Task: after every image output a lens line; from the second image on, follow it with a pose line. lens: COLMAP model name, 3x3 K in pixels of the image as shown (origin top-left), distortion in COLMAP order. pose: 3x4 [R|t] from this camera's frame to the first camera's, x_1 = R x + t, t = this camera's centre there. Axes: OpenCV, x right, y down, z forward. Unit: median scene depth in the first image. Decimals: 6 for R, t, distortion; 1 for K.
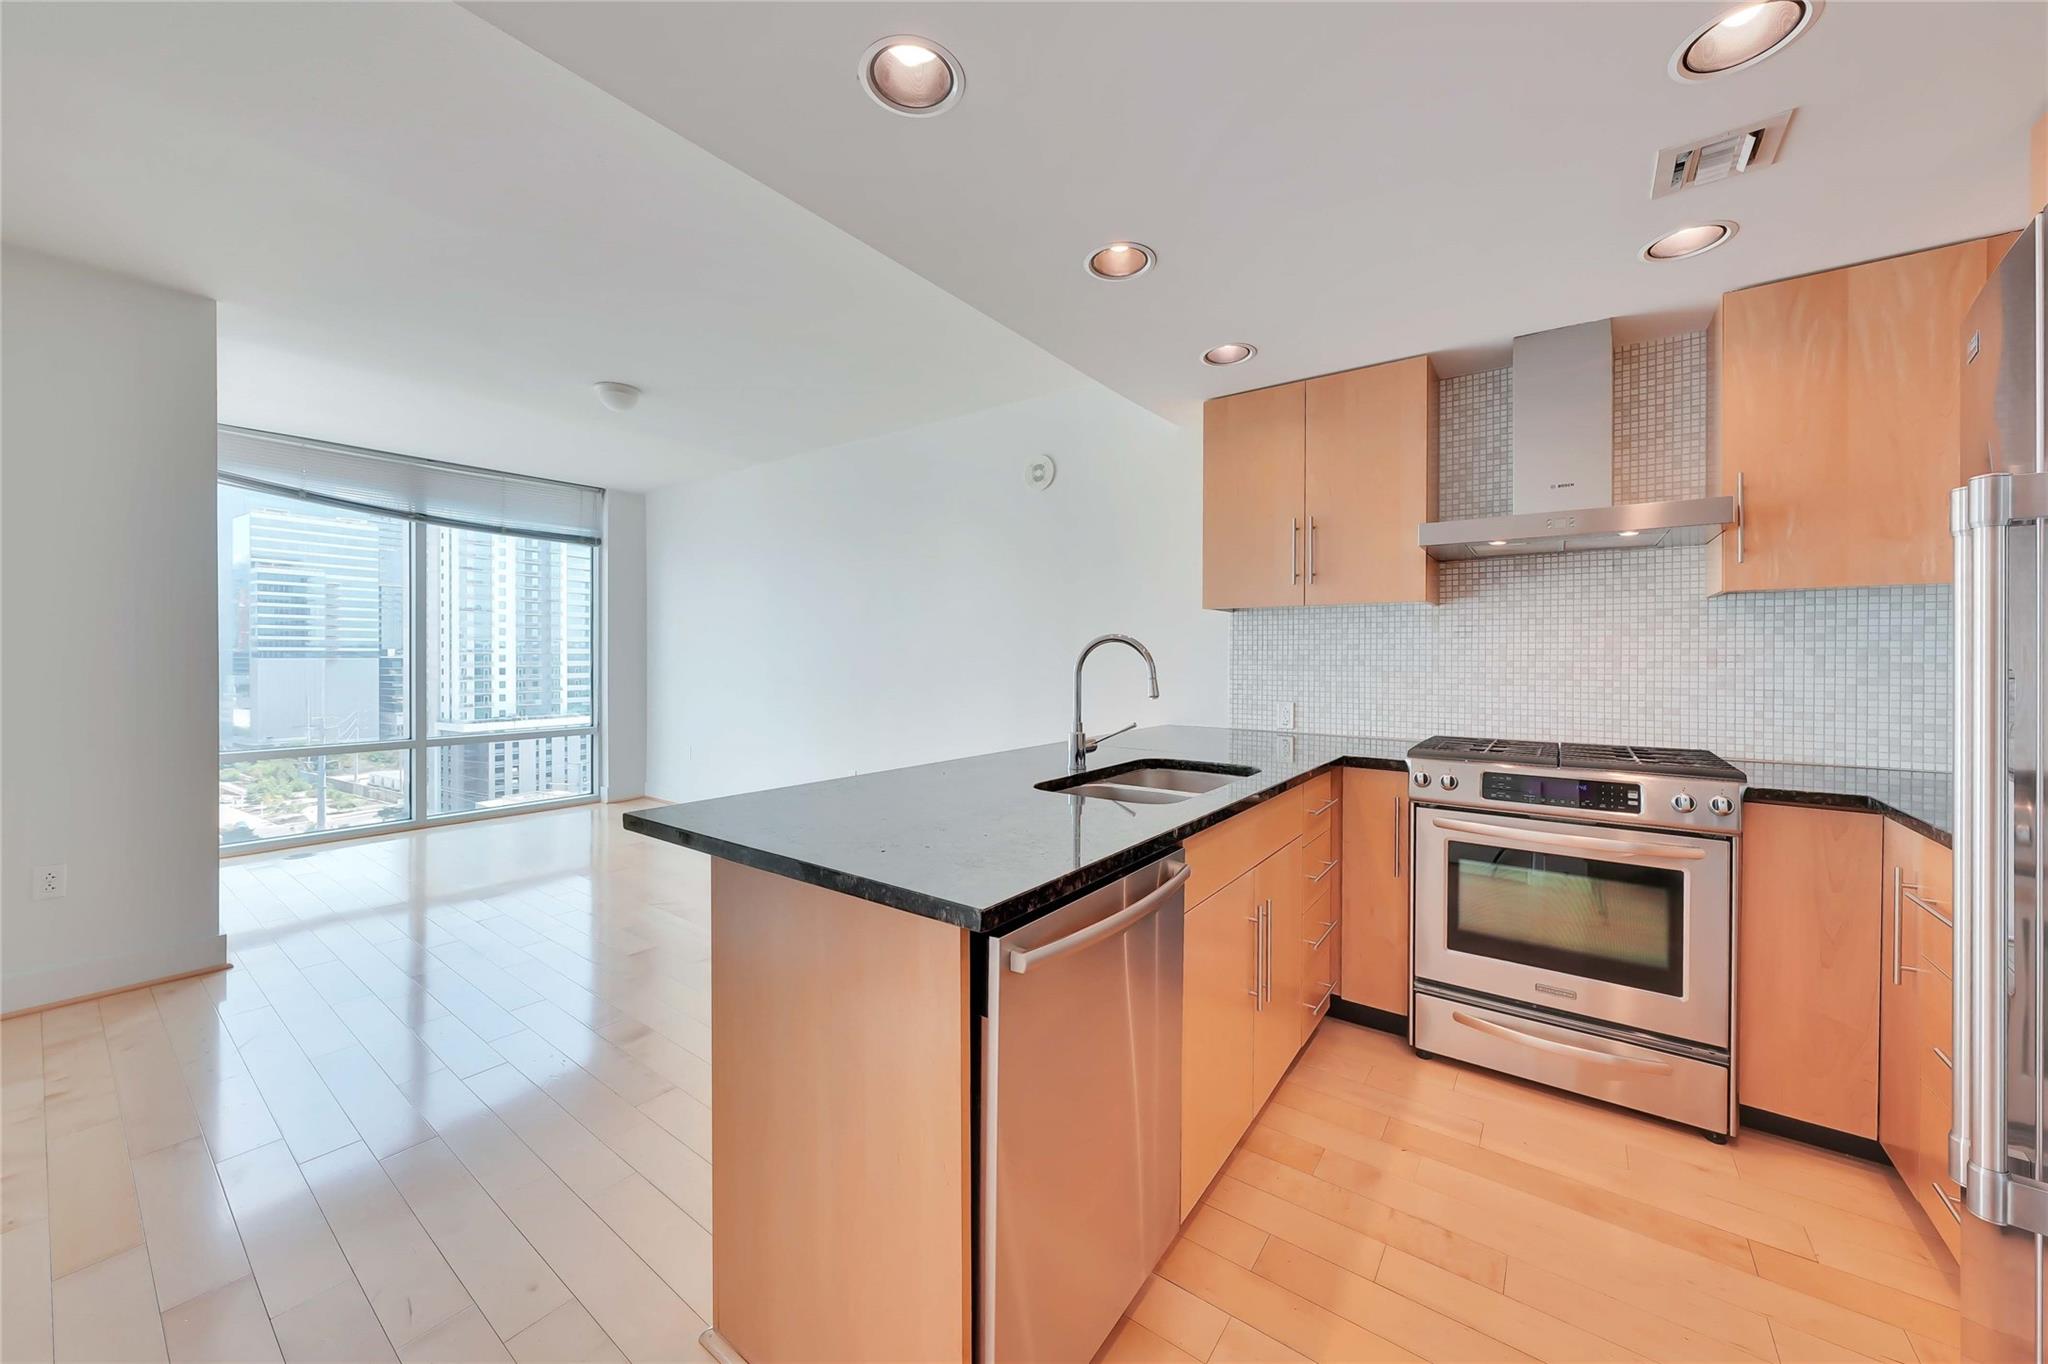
lens RADIAL K [[725.0, 0, 1029.0], [0, 725.0, 660.1], [0, 0, 1]] dist [-0.006218, 0.000375]
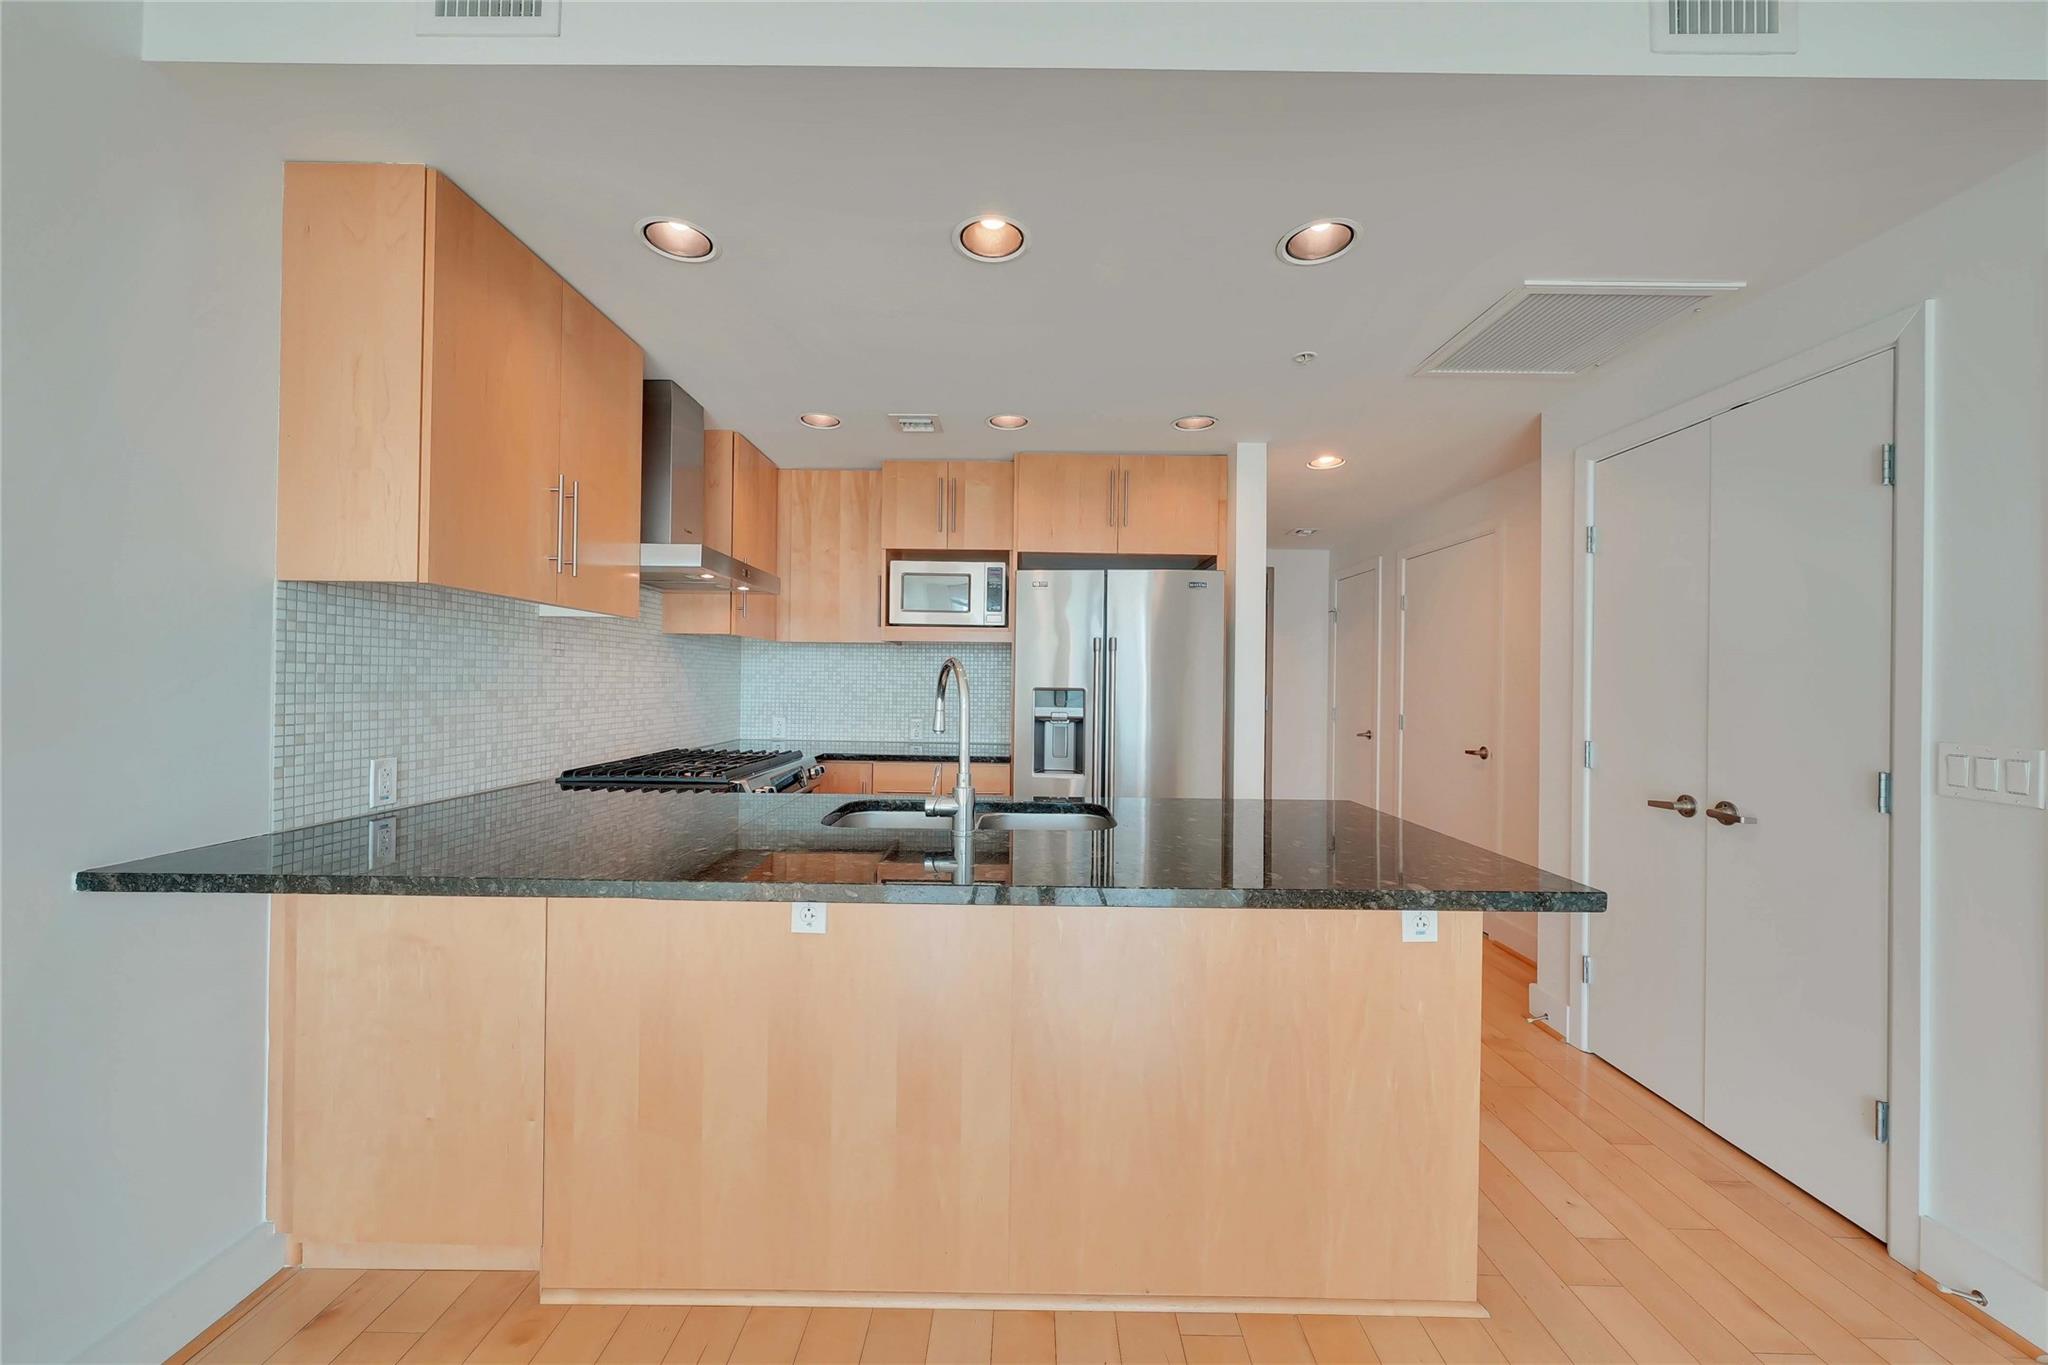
lens RADIAL K [[725.0, 0, 1021.1], [0, 725.0, 677.5], [0, 0, 1]] dist [-0.006218, 0.000375]
pose [[-0.583710, -0.004388, 0.811951, -0.260009], [-0.010015, 0.999948, -0.001796, -0.005449], [-0.811901, -0.009180, -0.583723, 0.622719]]
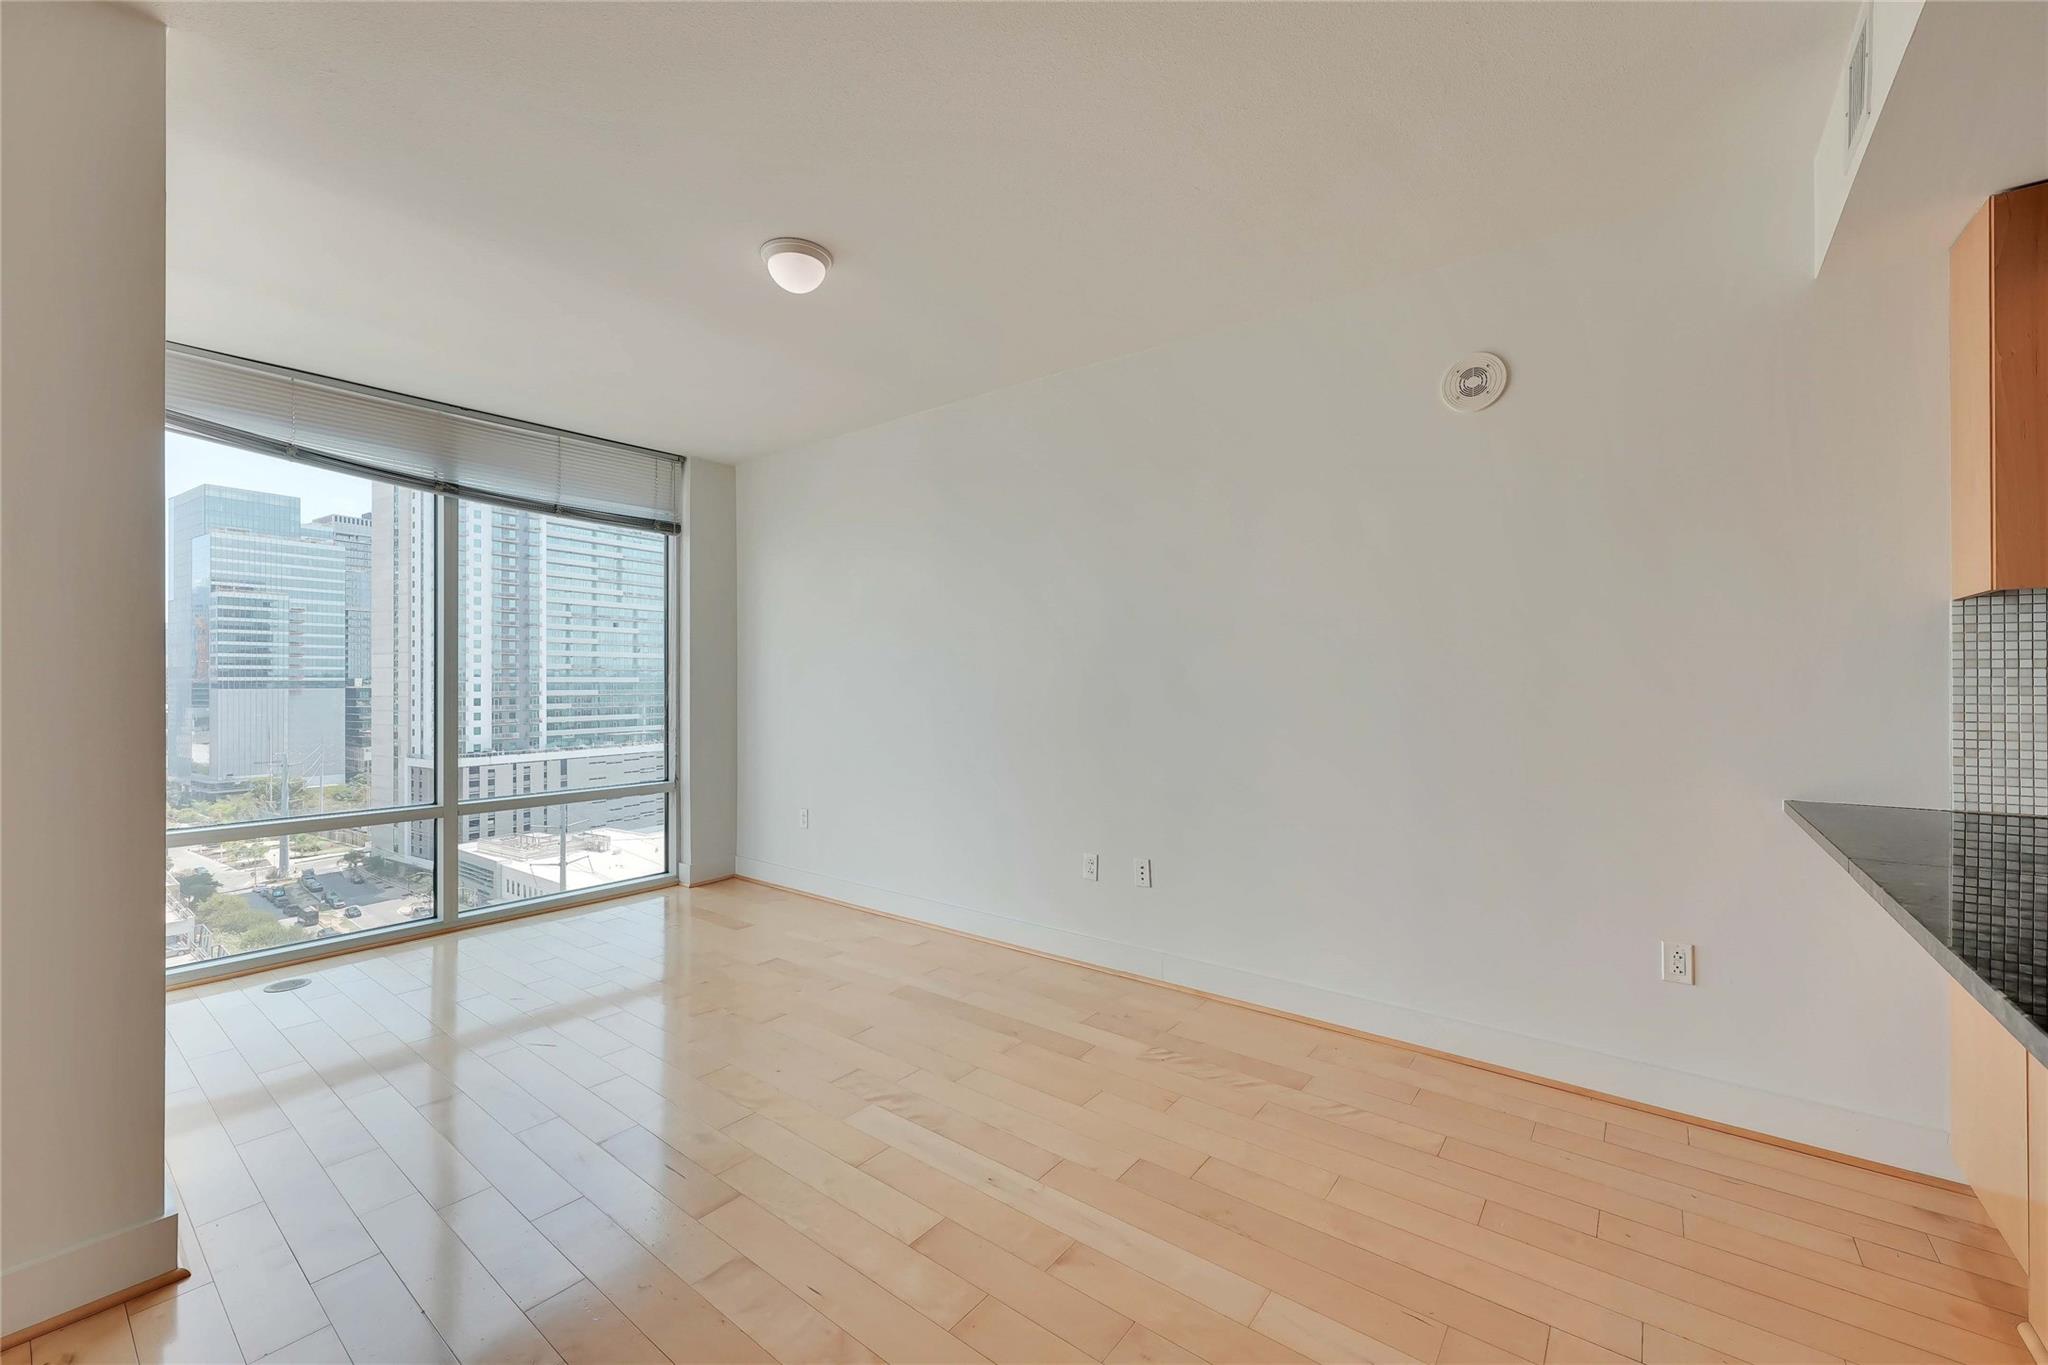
lens RADIAL K [[807.3, 0, 1027.4], [0, 807.3, 679.0], [0, 0, 1]] dist [-0.005459, 0.000306]
pose [[0.999527, -0.006005, -0.030146, -0.287754], [0.005726, 0.999940, -0.009338, -0.002797], [0.030200, 0.009161, 0.999502, 0.260924]]
